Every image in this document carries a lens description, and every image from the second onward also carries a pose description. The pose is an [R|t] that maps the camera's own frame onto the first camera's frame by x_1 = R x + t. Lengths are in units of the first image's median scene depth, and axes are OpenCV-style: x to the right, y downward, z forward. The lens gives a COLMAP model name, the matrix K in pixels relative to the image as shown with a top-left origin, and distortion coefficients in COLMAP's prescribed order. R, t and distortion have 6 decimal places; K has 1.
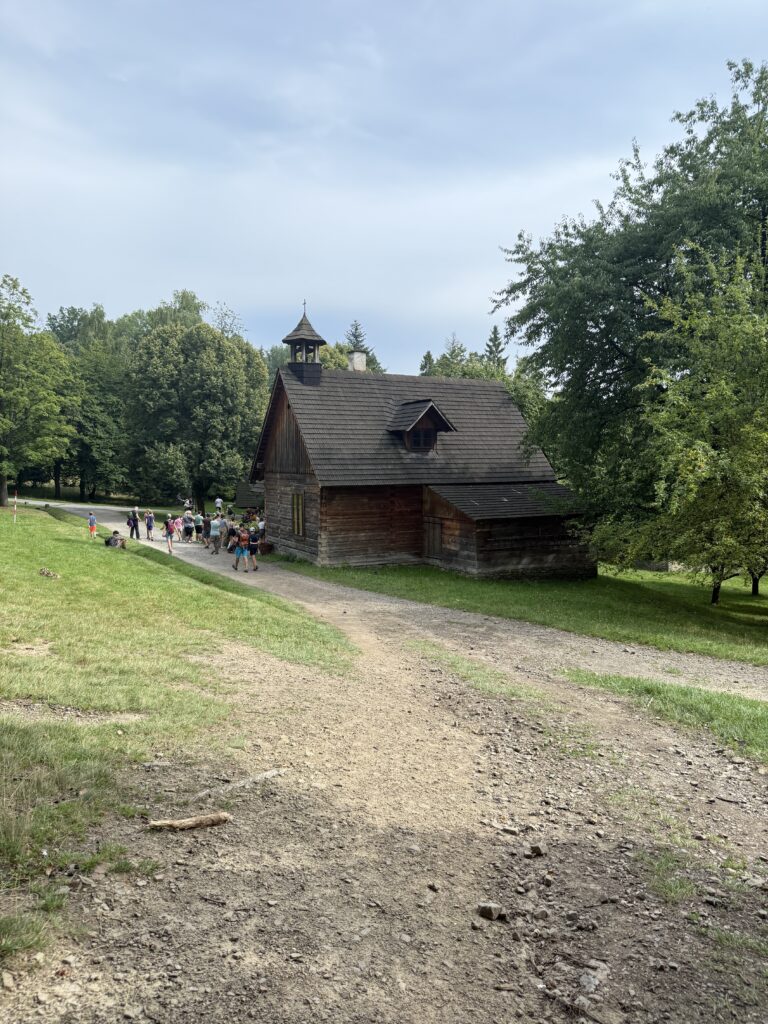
lens RADIAL K [[714.5, 0, 384.0], [0, 714.5, 512.0], [0, 0, 1]] dist [0.002621, 0.000236]
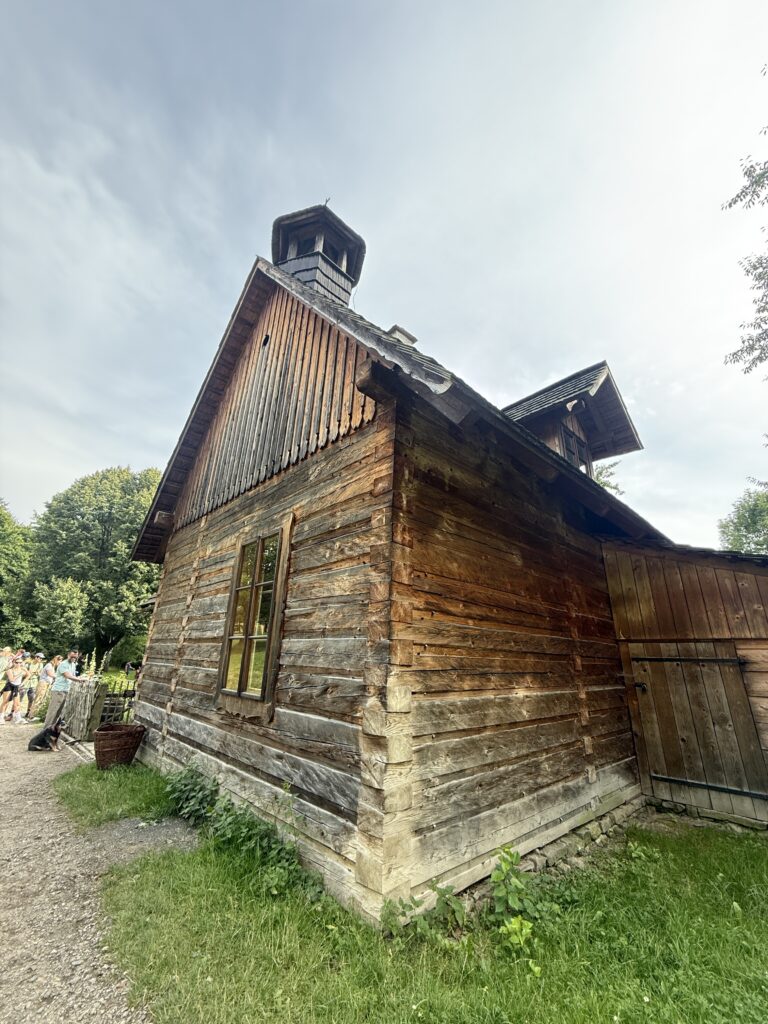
lens RADIAL K [[394.1, 0, 384.0], [0, 394.1, 512.0], [0, 0, 1]] dist [-0.001792, -0.000102]
pose [[0.965930, 0.122913, 0.227755, -0.109899], [-0.017017, 0.908285, -0.418005, 0.030492], [-0.258245, 0.399888, 0.879431, 0.829531]]
